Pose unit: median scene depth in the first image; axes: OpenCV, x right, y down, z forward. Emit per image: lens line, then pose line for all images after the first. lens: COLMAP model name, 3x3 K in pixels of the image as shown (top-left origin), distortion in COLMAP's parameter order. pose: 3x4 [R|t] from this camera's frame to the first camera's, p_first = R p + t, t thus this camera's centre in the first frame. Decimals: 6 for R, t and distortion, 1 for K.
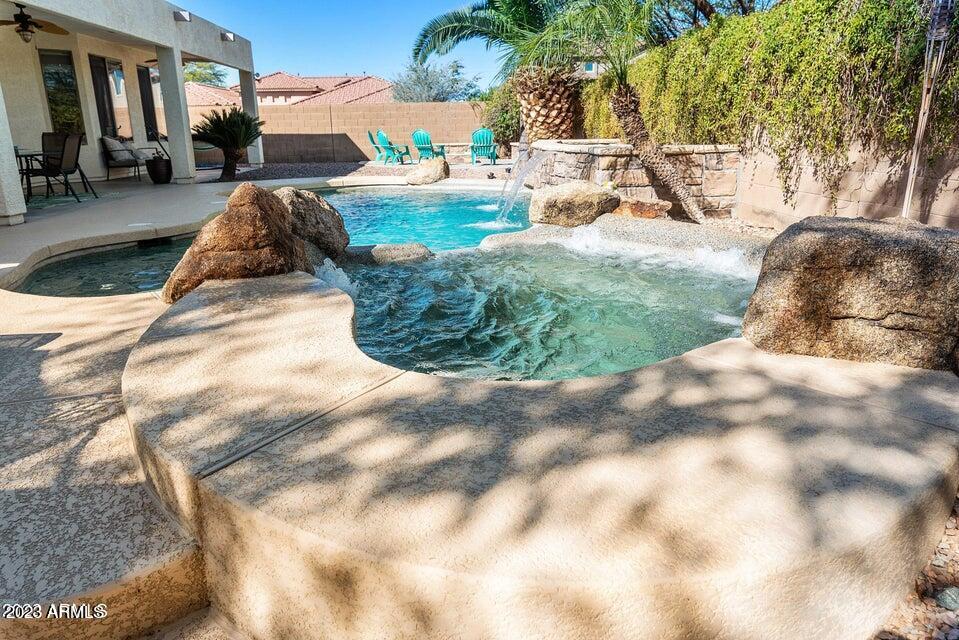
lens RADIAL K [[640.1, 0, 477.0], [0, 640.1, 322.2], [0, 0, 1]] dist [-0.003548, 0.000709]
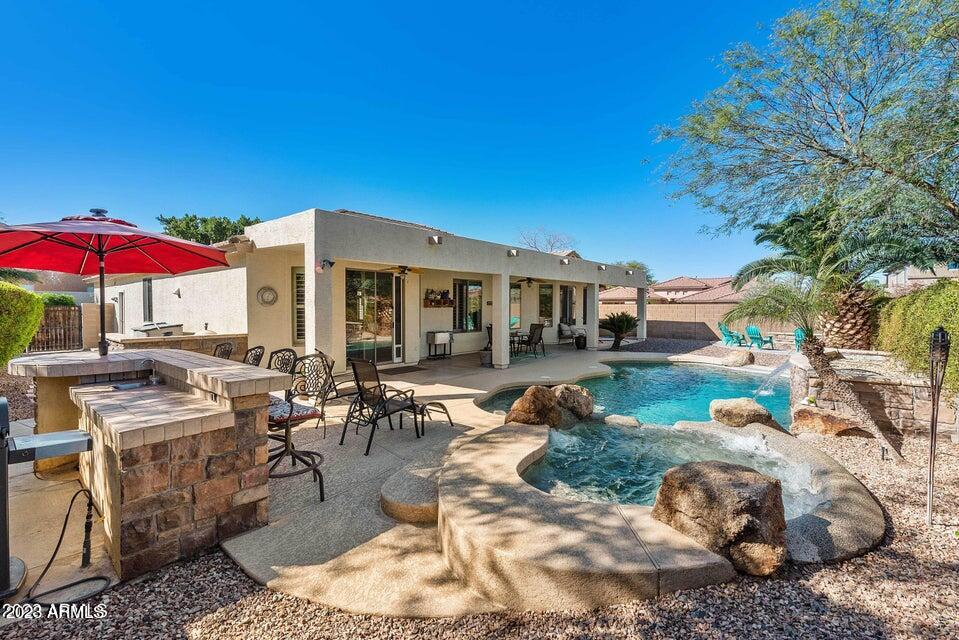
lens RADIAL K [[417.7, 0, 482.1], [0, 417.7, 320.7], [0, 0, 1]] dist [0.004116, -0.000520]
pose [[0.718287, 0.041796, -0.694490, 0.179245], [-0.208481, 0.965256, -0.157534, -0.045758], [0.663777, 0.257943, 0.702044, -0.106166]]
